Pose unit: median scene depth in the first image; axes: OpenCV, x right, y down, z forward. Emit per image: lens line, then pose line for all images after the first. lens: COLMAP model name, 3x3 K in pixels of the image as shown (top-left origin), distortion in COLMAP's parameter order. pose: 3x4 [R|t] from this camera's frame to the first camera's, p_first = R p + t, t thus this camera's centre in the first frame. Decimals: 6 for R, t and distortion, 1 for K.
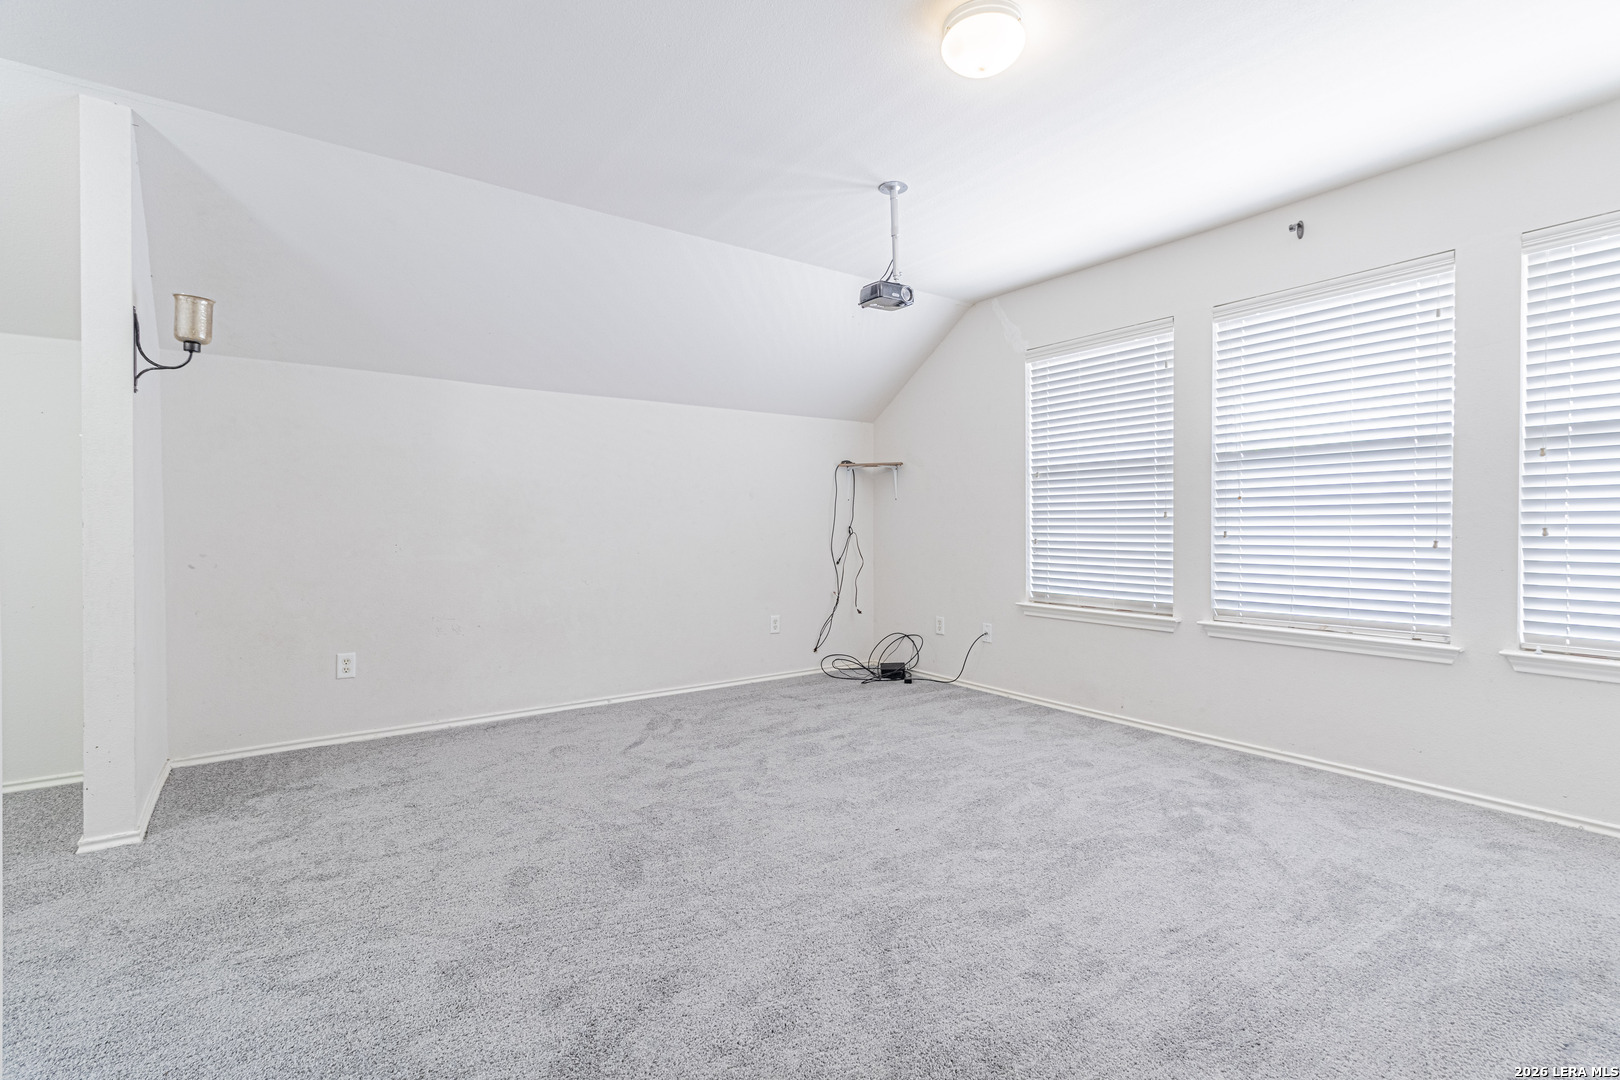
lens RADIAL K [[755.0, 0, 820.2], [0, 755.0, 534.4], [0, 0, 1]] dist [0.005833, 0.000252]
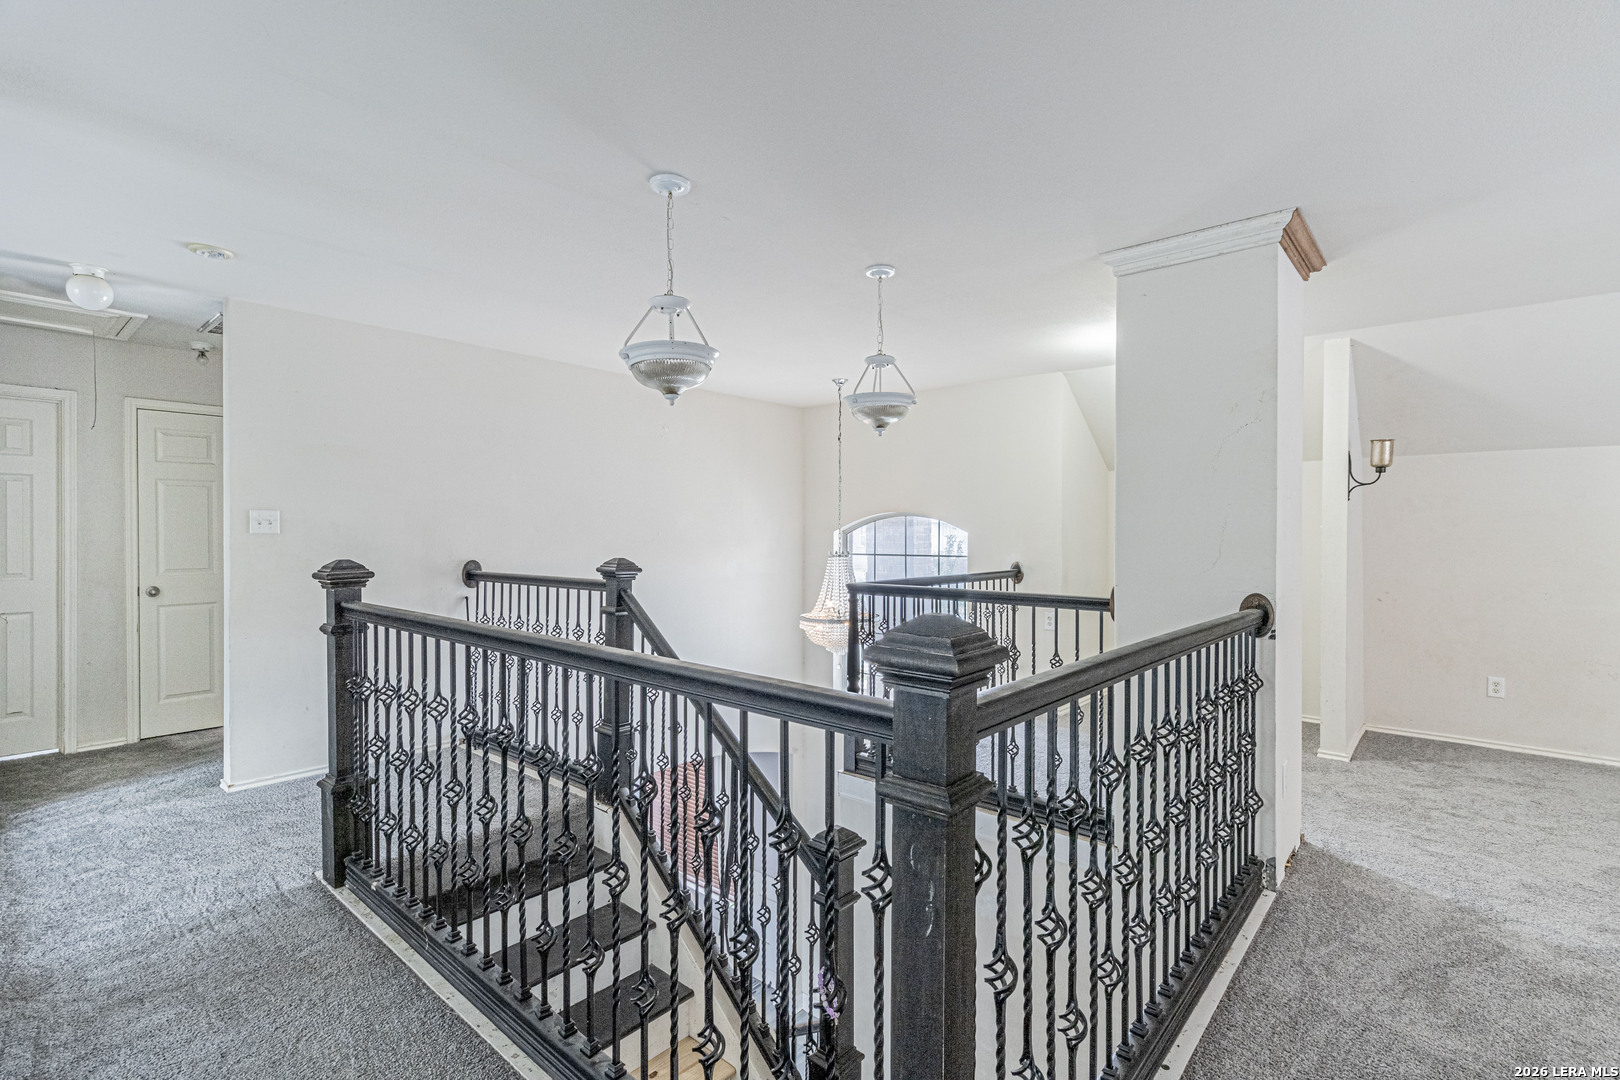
lens RADIAL K [[755.0, 0, 820.2], [0, 755.0, 534.4], [0, 0, 1]] dist [0.005833, 0.000252]
pose [[0.232785, 0.003170, -0.972523, 0.474930], [-0.014481, 0.999895, -0.000207, -0.090602], [0.972420, 0.014131, 0.232807, -0.548245]]
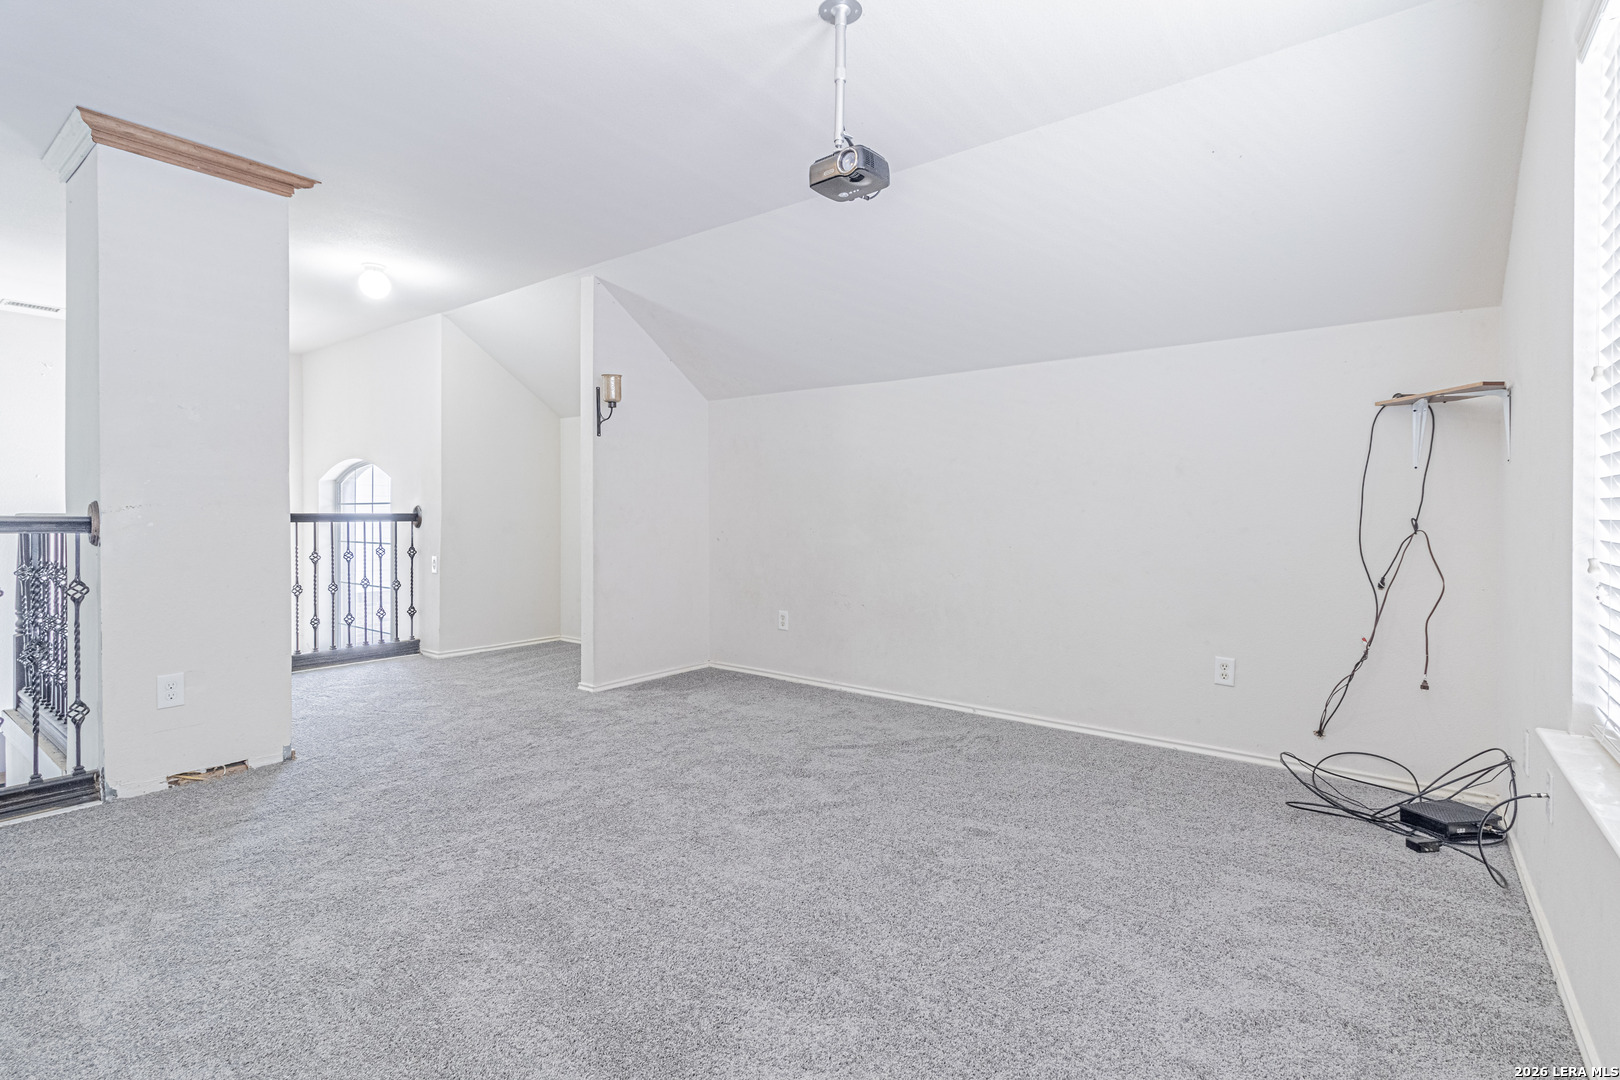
lens RADIAL K [[757.9, 0, 816.8], [0, 757.9, 520.2], [0, 0, 1]] dist [0.005714, 0.000007]
pose [[0.285197, 0.013899, -0.958368, 0.888871], [-0.014908, 0.999838, 0.010064, -0.018422], [0.958353, 0.011418, 0.285358, 0.950388]]
